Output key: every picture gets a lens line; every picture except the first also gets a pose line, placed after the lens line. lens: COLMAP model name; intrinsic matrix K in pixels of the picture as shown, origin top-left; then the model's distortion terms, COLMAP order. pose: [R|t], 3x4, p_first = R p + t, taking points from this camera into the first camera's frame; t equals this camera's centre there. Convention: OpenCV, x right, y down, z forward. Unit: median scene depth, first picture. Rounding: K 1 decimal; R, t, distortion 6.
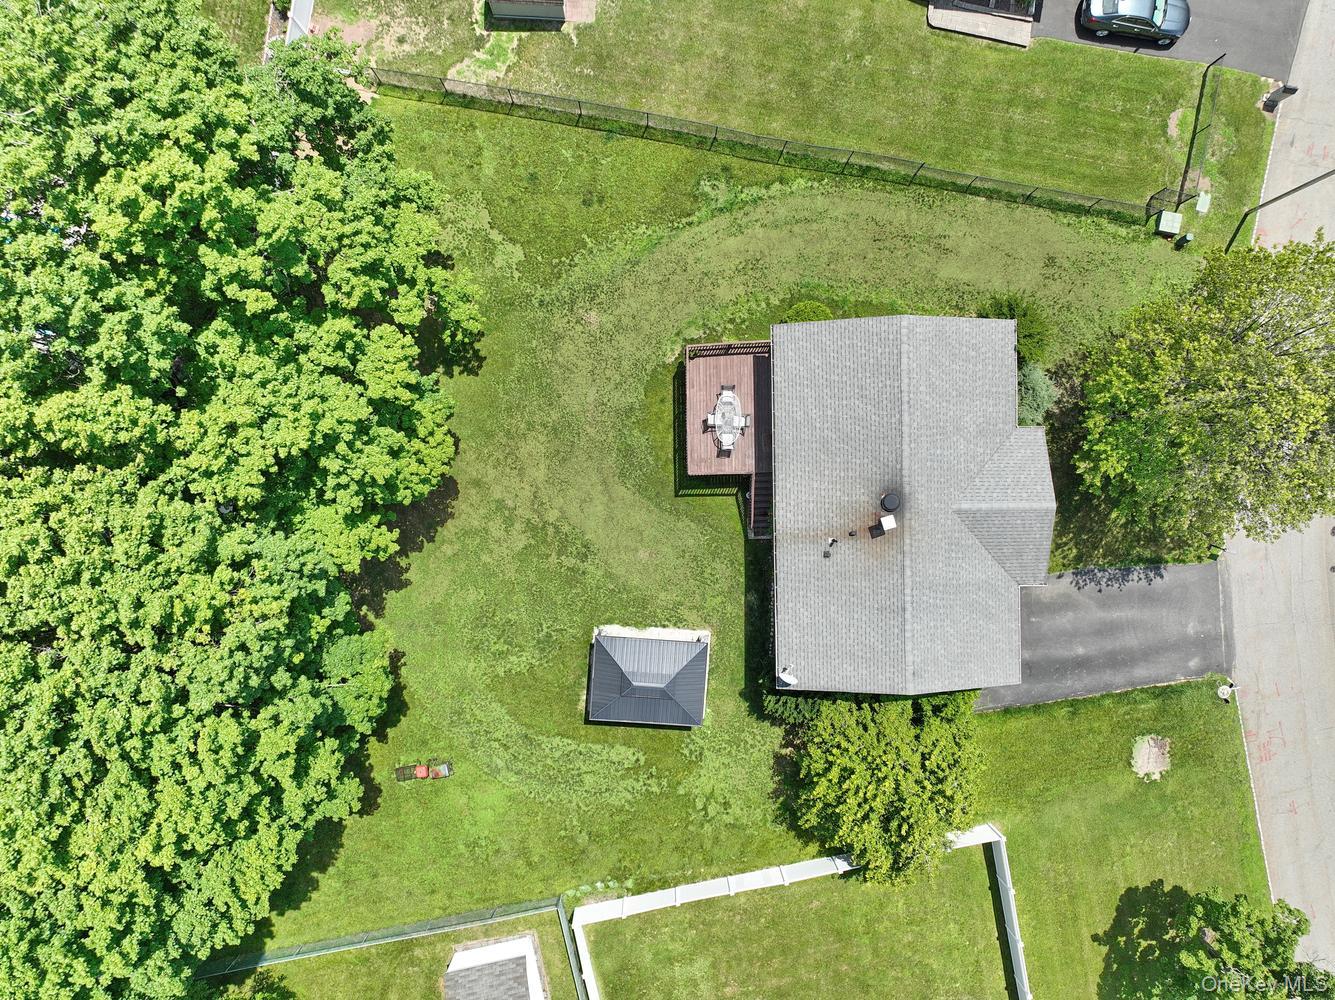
lens RADIAL K [[936.4, 0, 666.0], [0, 936.4, 499.1], [0, 0, 1]] dist [-0.005655, 0.026488]
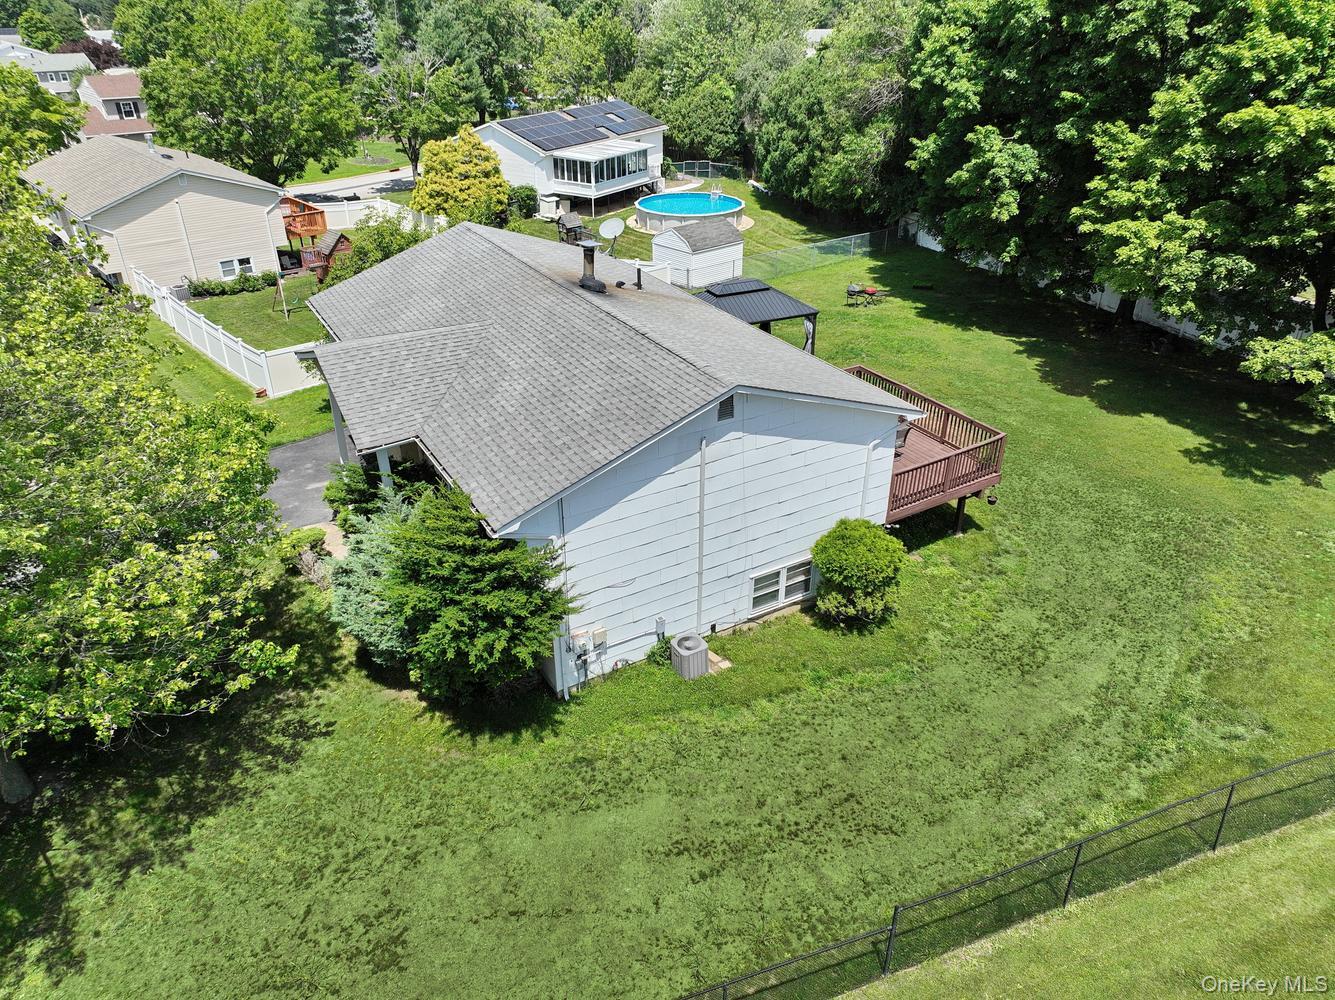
lens RADIAL K [[936.4, 0, 666.0], [0, 936.4, 499.1], [0, 0, 1]] dist [-0.005655, 0.026488]
pose [[-0.874108, 0.230560, -0.427525, 0.430314], [-0.485570, -0.437494, 0.756849, -0.481578], [-0.012541, 0.869161, 0.494370, 0.701013]]
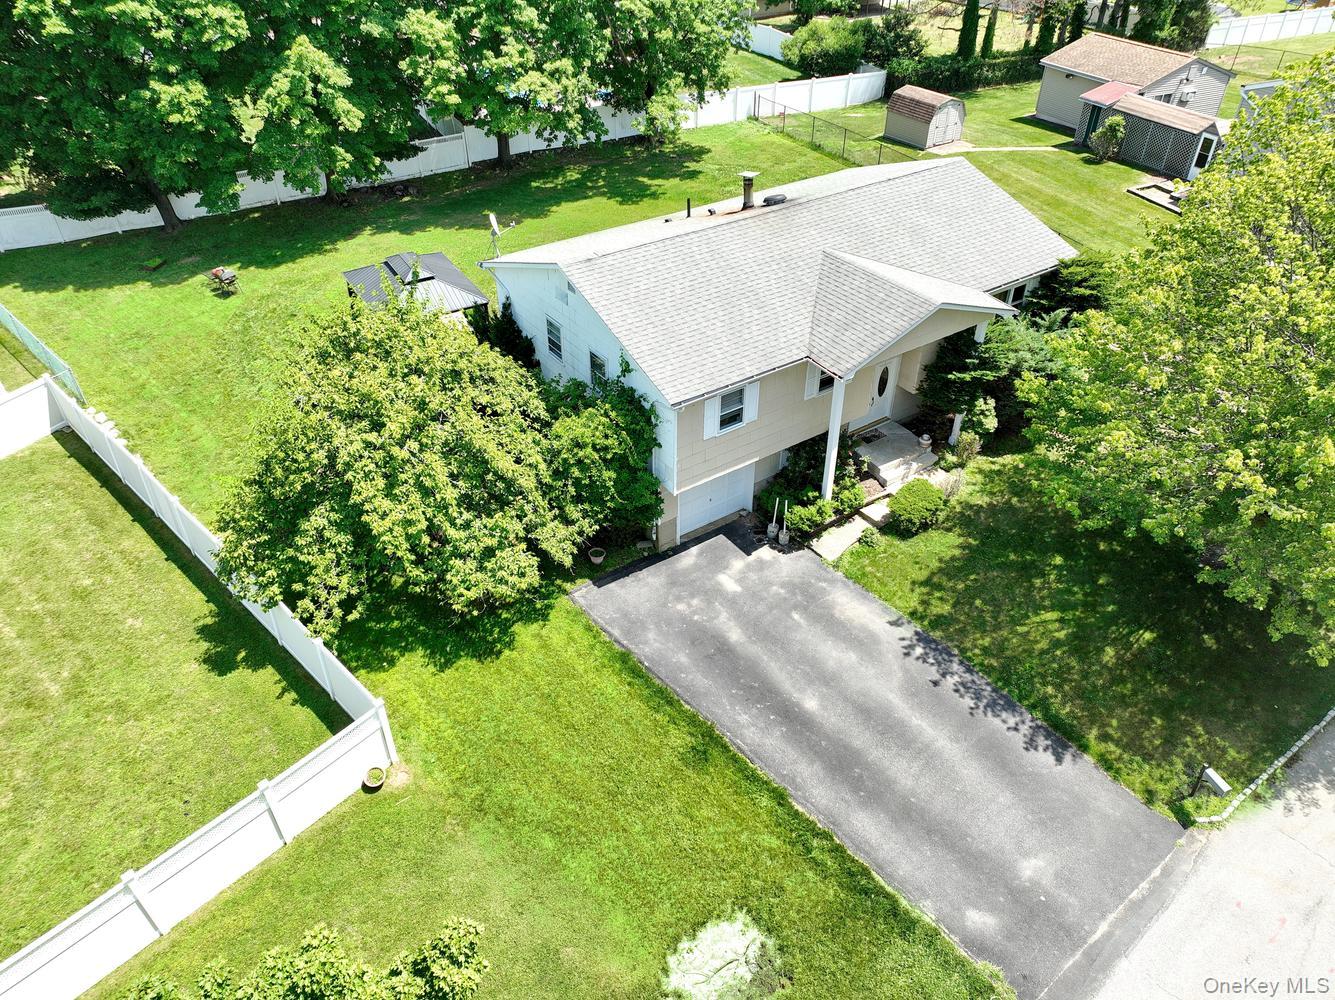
lens RADIAL K [[936.4, 0, 666.0], [0, 936.4, 499.1], [0, 0, 1]] dist [-0.005655, 0.026488]
pose [[0.559946, 0.489772, -0.668269, 0.689789], [-0.828529, 0.330993, -0.451645, 0.417631], [-0.000011, 0.806577, 0.591128, 0.649043]]
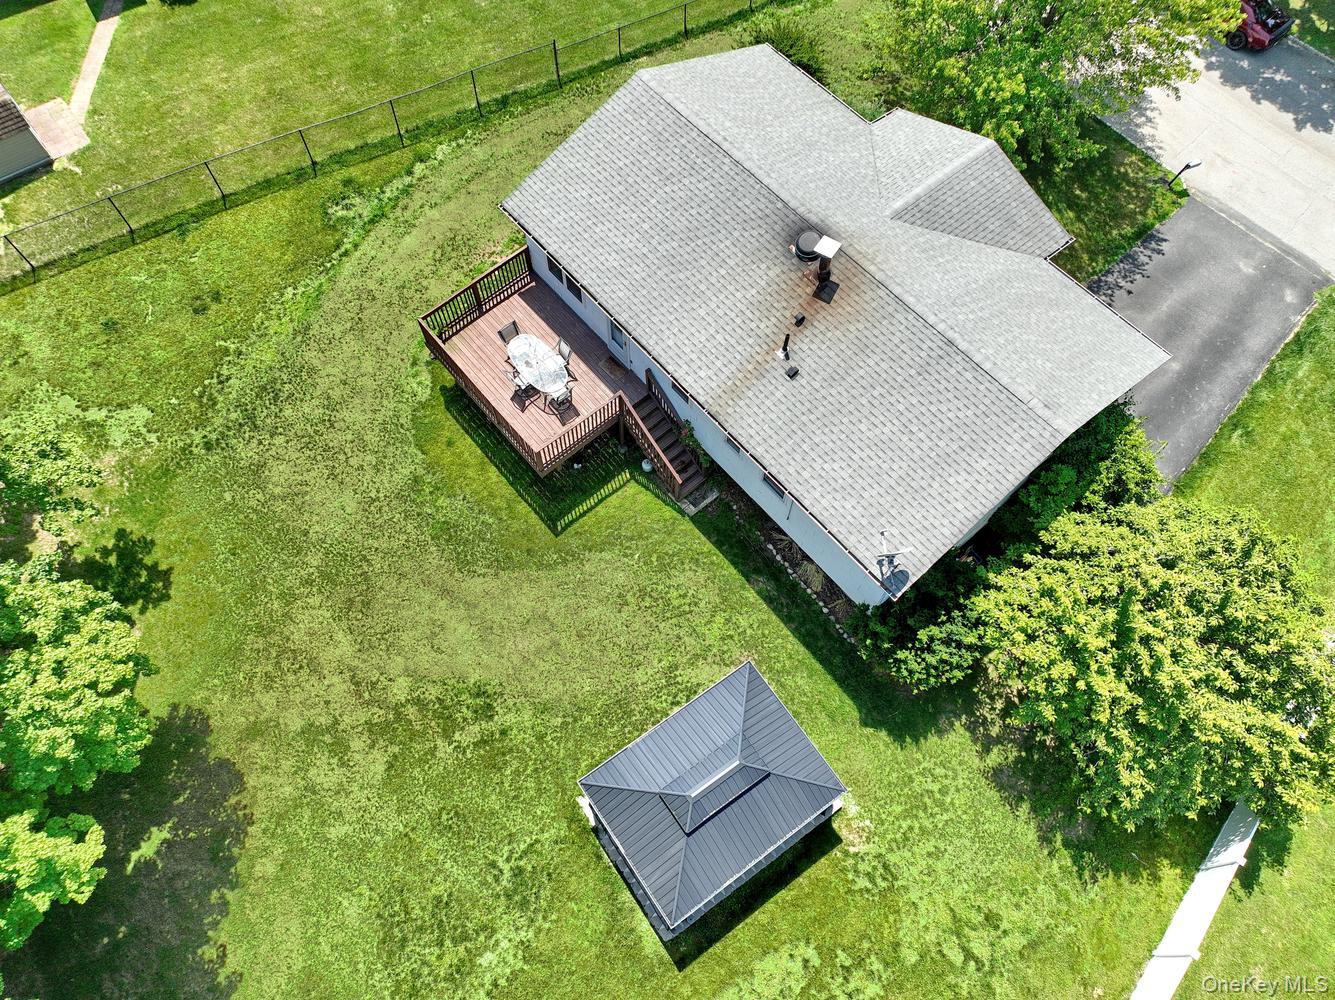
lens RADIAL K [[936.4, 0, 666.0], [0, 936.4, 499.1], [0, 0, 1]] dist [-0.005655, 0.026488]
pose [[0.775004, -0.569157, 0.274644, -0.087241], [0.631911, 0.692685, -0.347674, 0.238673], [0.007639, 0.442999, 0.896490, 0.444099]]
